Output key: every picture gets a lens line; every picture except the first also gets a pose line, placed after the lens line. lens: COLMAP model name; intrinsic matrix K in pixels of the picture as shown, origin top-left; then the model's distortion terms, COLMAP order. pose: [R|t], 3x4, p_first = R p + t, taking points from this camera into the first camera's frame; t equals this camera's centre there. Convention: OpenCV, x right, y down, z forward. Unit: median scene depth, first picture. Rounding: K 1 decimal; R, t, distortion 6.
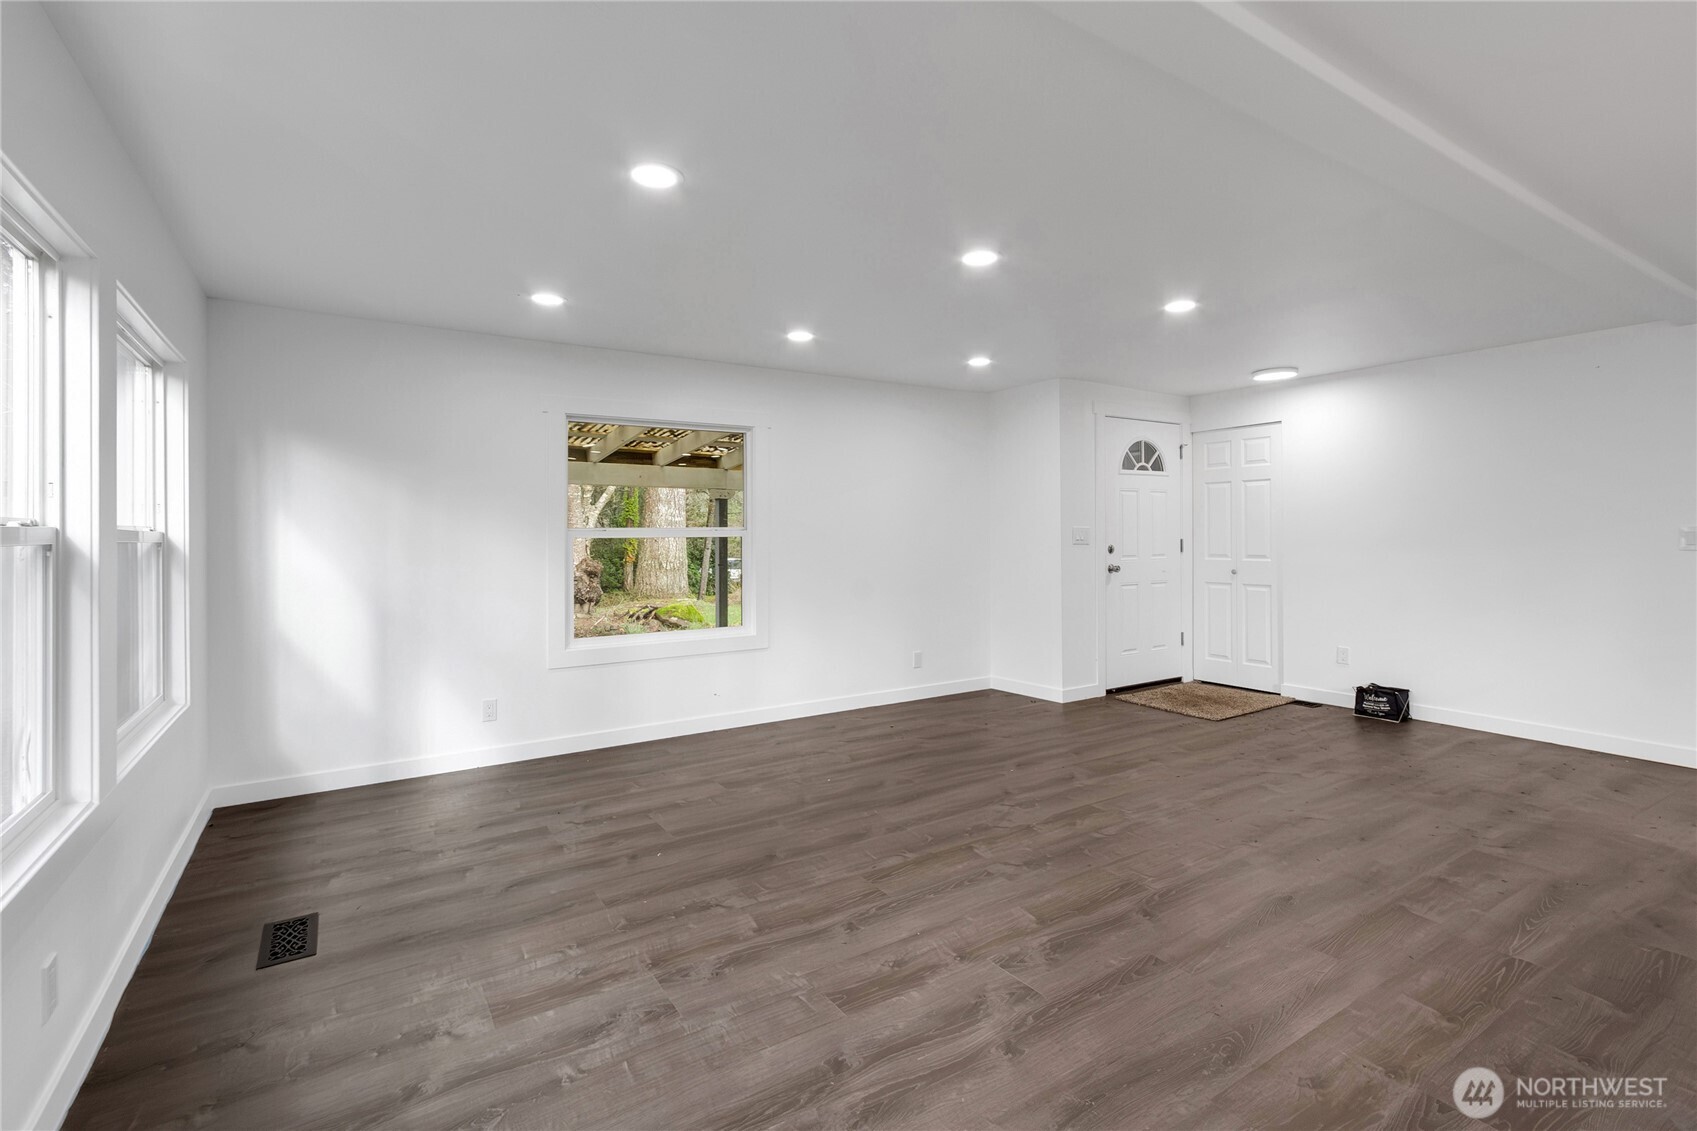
lens RADIAL K [[784.9, 0, 850.3], [0, 784.9, 530.1], [0, 0, 1]] dist [0.008667, -0.002866]
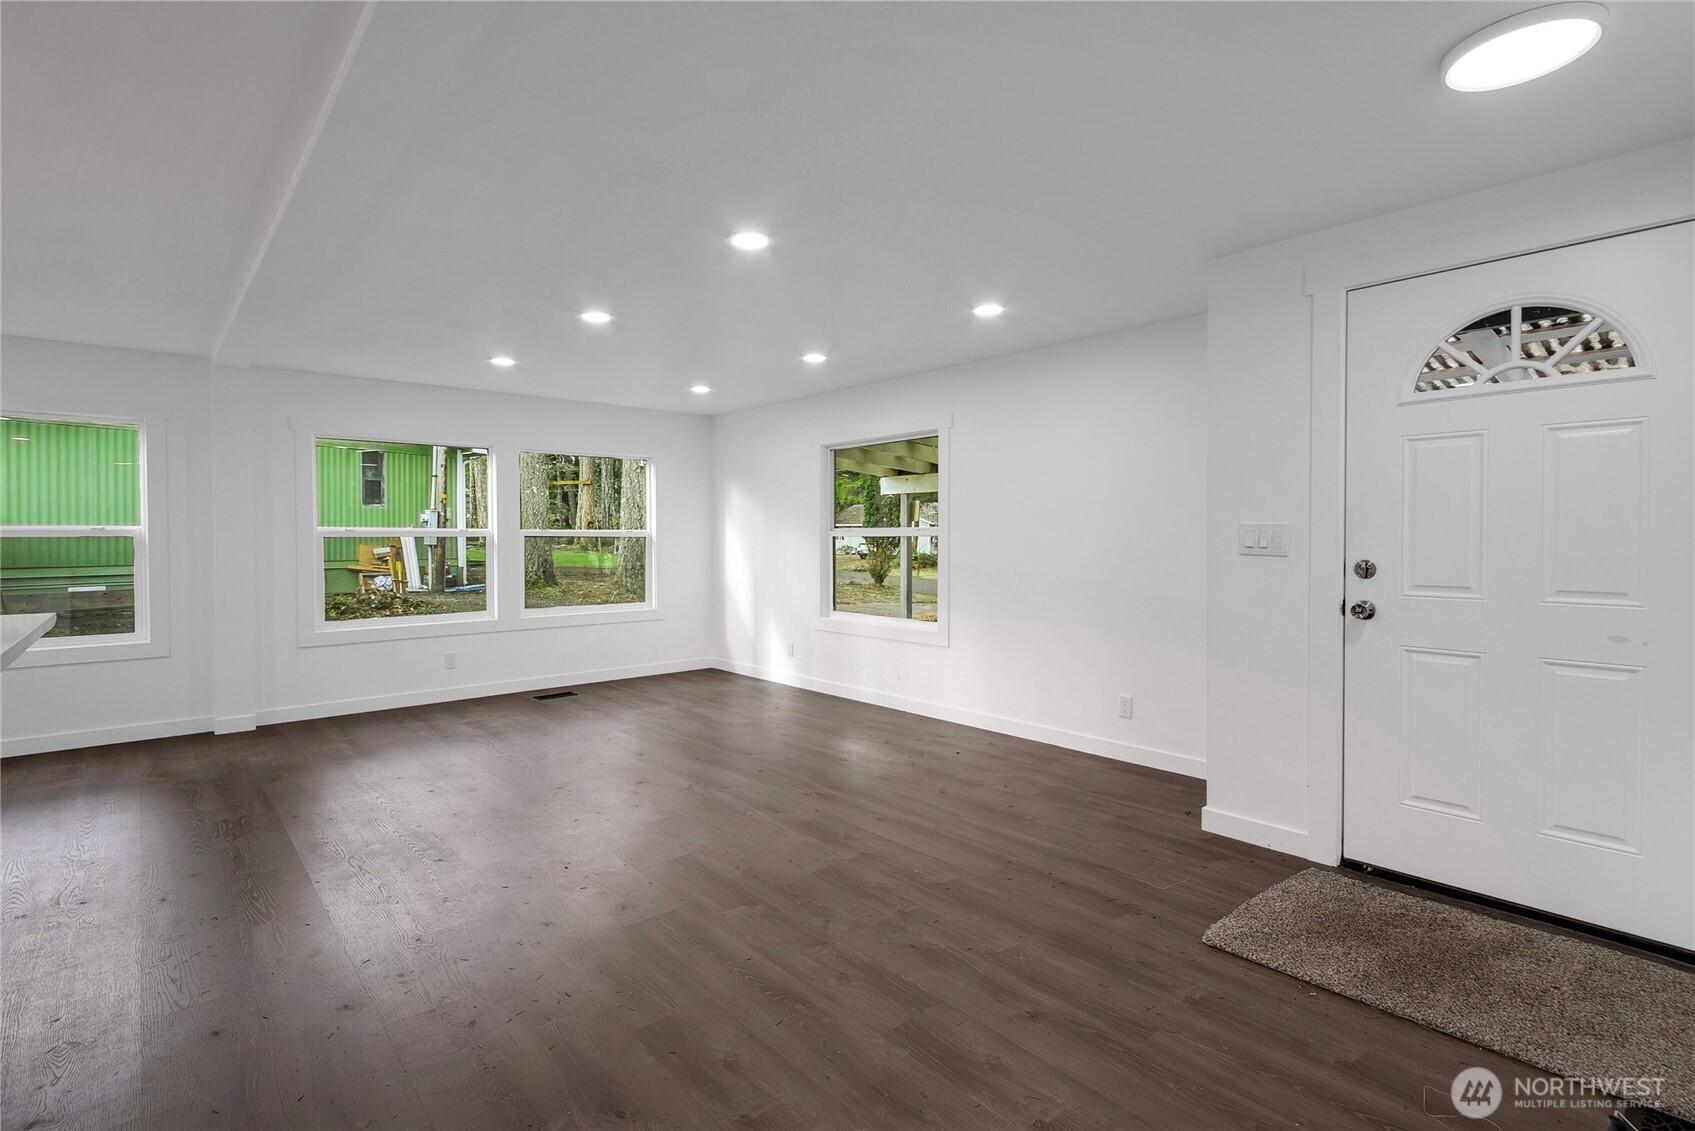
lens RADIAL K [[784.0, 0, 813.4], [0, 784.0, 546.2], [0, 0, 1]] dist [0.008667, -0.002866]
pose [[0.131832, 0.018799, -0.991094, 0.762714], [0.004690, 0.999797, 0.019588, 0.000485], [0.991261, -0.007231, 0.131718, 0.615120]]
